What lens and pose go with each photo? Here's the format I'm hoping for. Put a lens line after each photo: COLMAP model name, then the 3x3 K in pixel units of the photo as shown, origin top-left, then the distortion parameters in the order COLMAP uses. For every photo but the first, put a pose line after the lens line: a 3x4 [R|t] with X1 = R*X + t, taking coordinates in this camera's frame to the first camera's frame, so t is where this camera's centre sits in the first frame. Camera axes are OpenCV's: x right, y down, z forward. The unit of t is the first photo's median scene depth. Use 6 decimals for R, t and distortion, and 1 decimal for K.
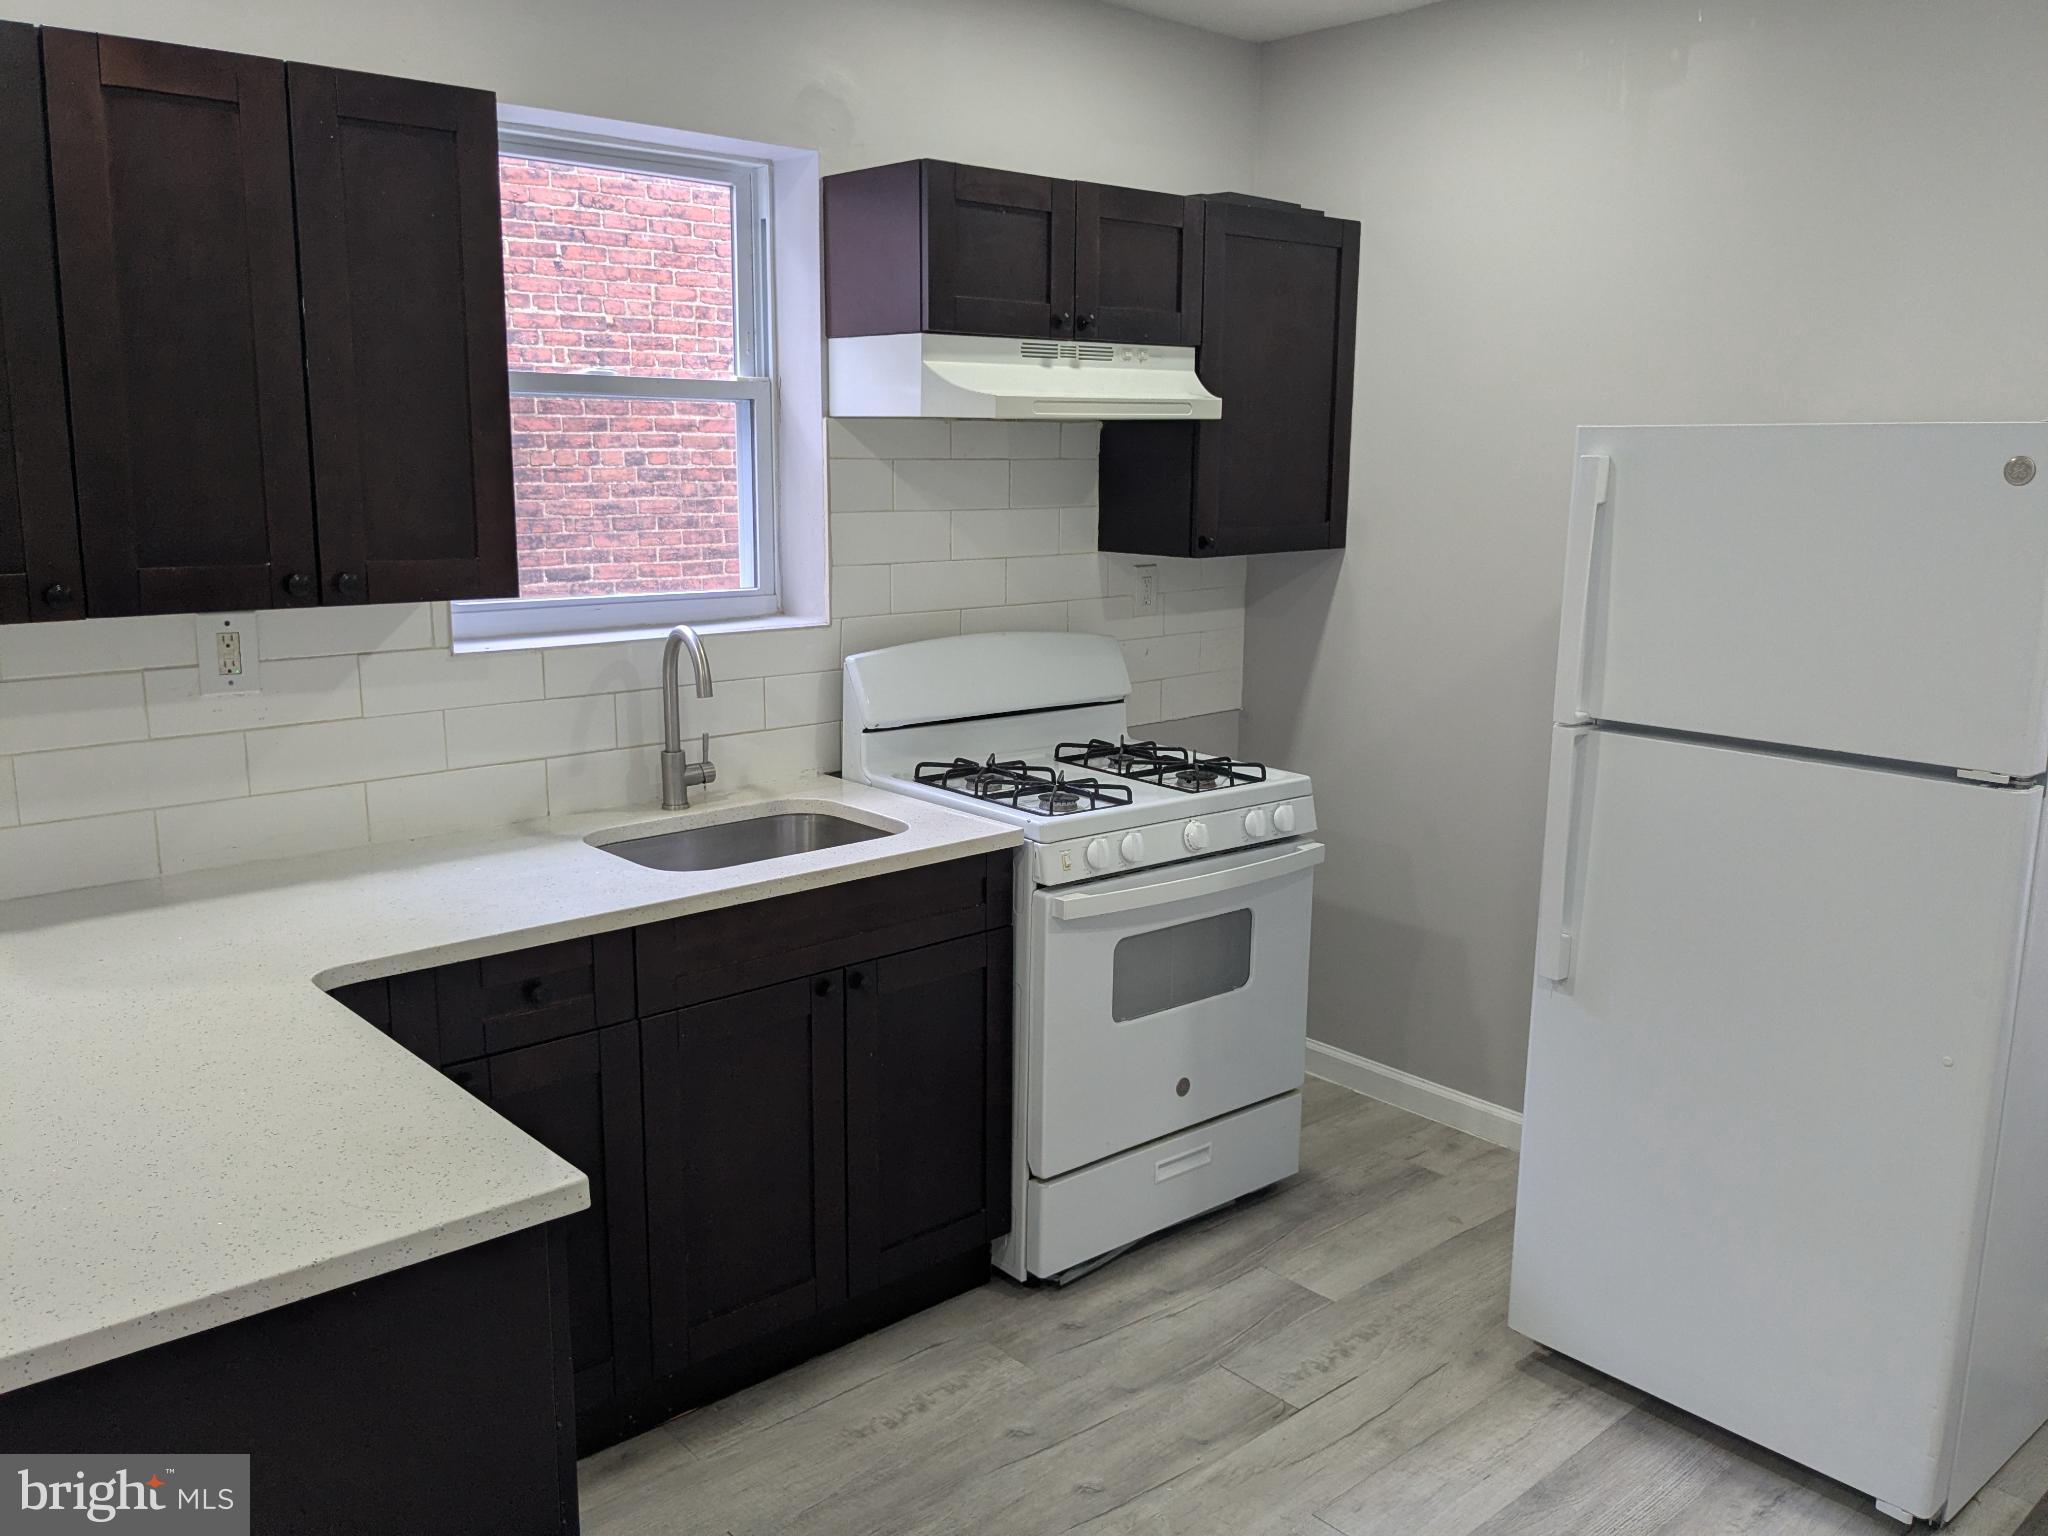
lens RADIAL K [[1617.0, 0, 1013.5], [0, 1617.0, 758.6], [0, 0, 1]] dist [0.047293, -0.073458]
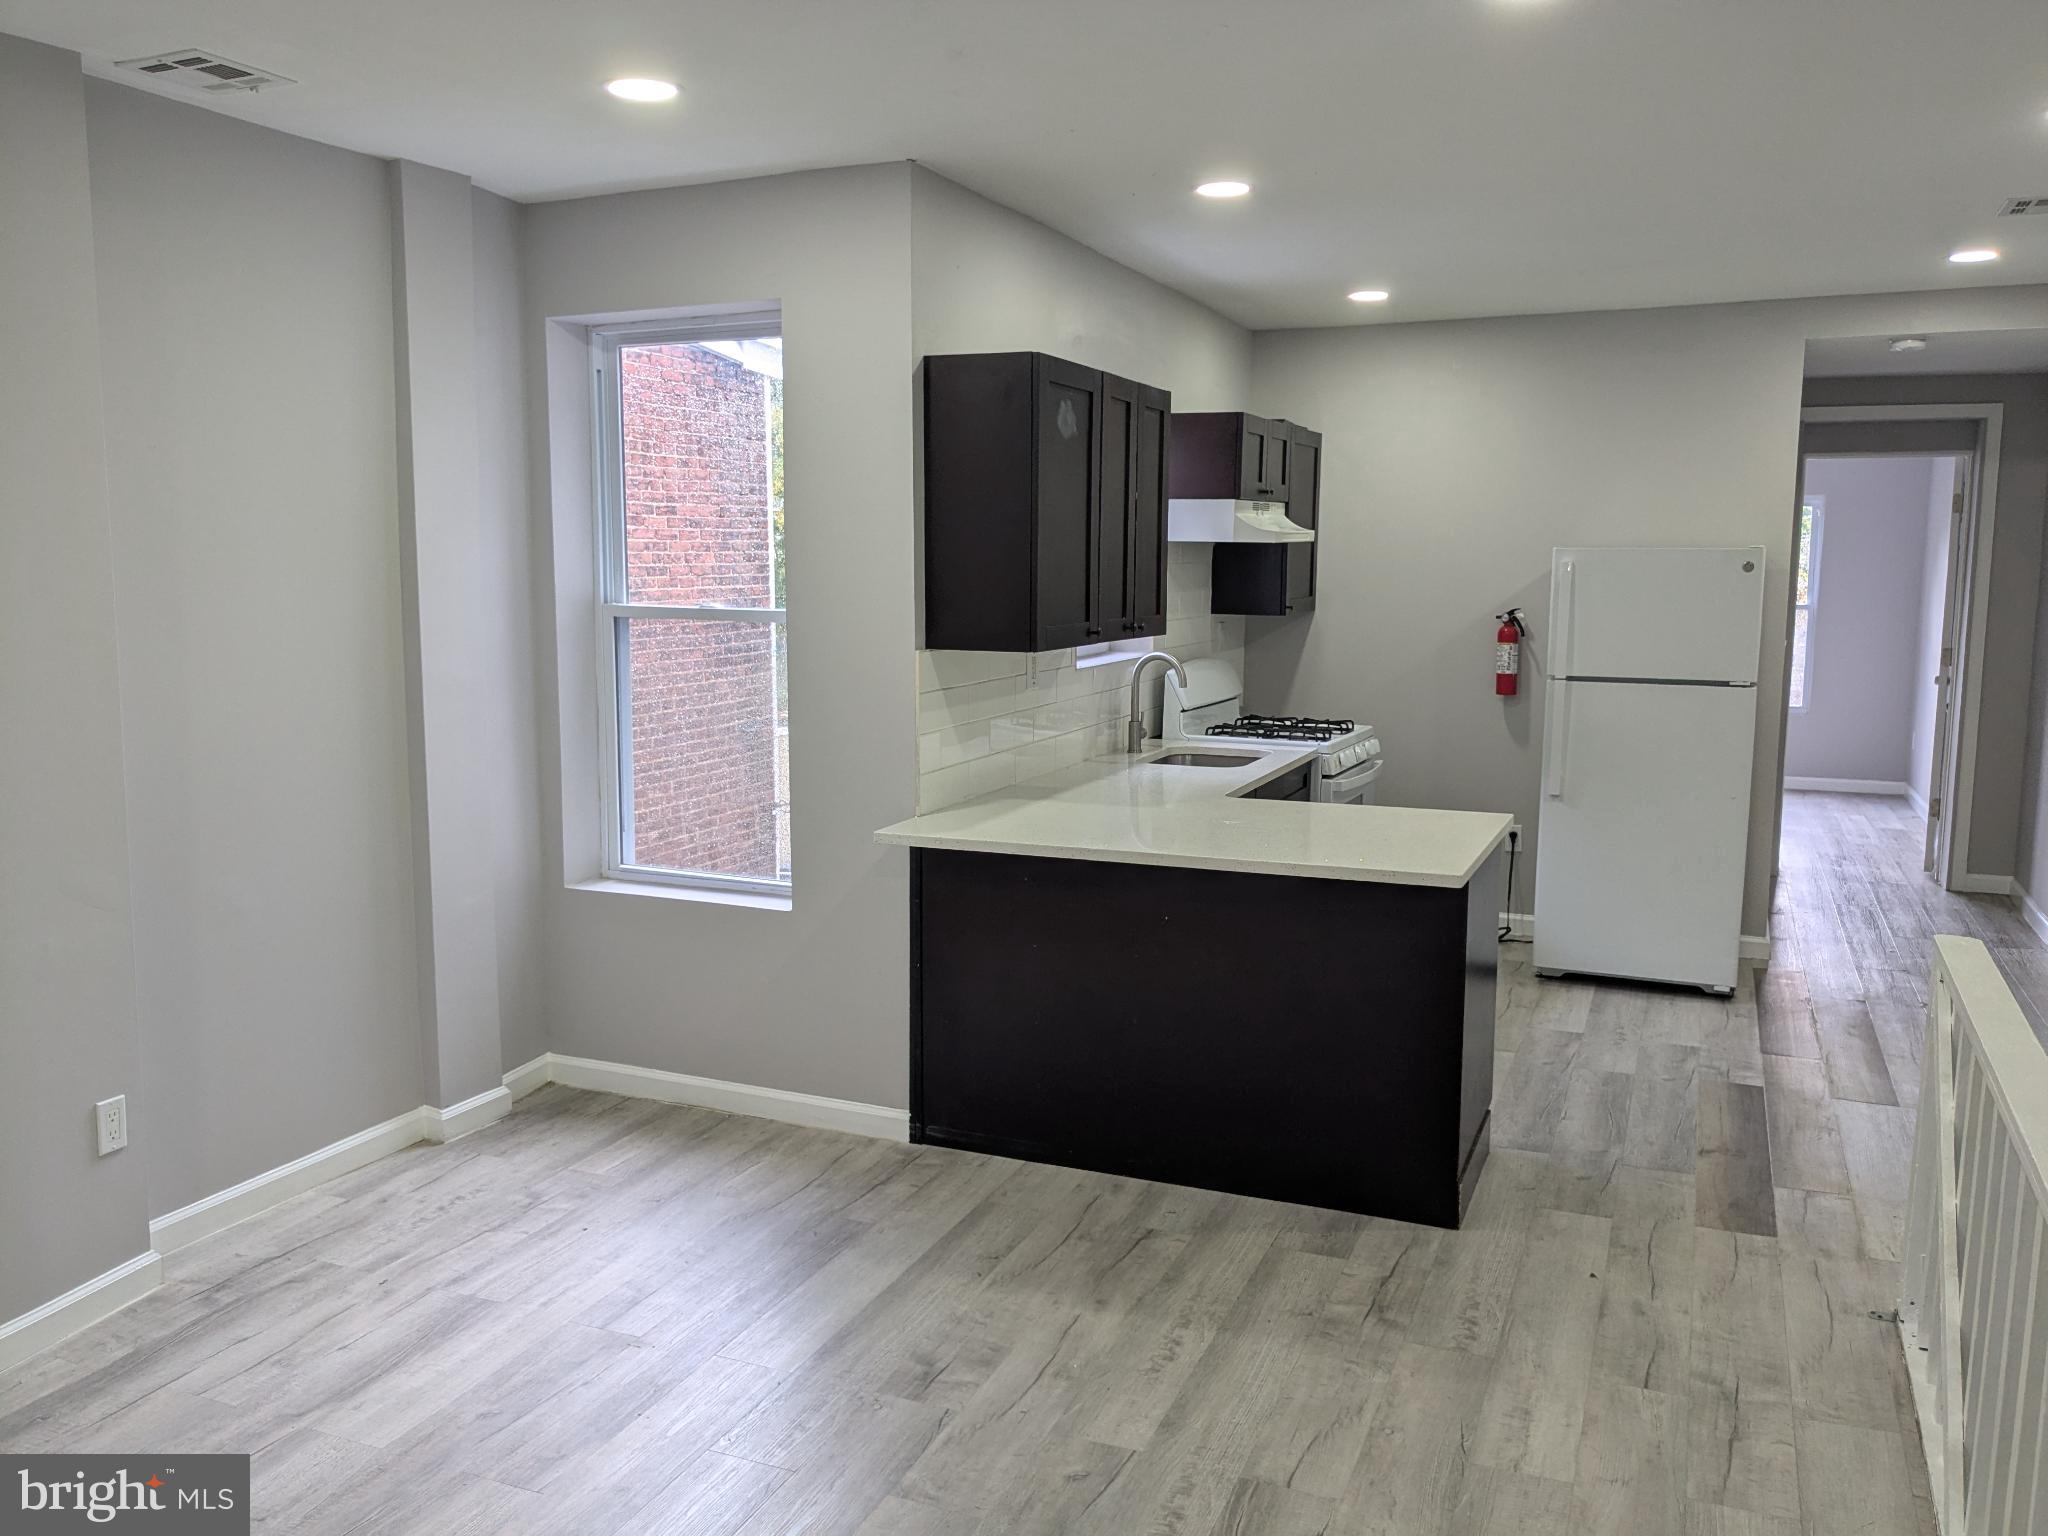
lens RADIAL K [[1617.0, 0, 1035.1], [0, 1617.0, 774.1], [0, 0, 1]] dist [0.047293, -0.073458]
pose [[0.903207, -0.061061, 0.424839, -1.016219], [0.080493, 0.996364, -0.027924, 0.090645], [-0.421589, 0.059417, 0.904838, -0.575159]]
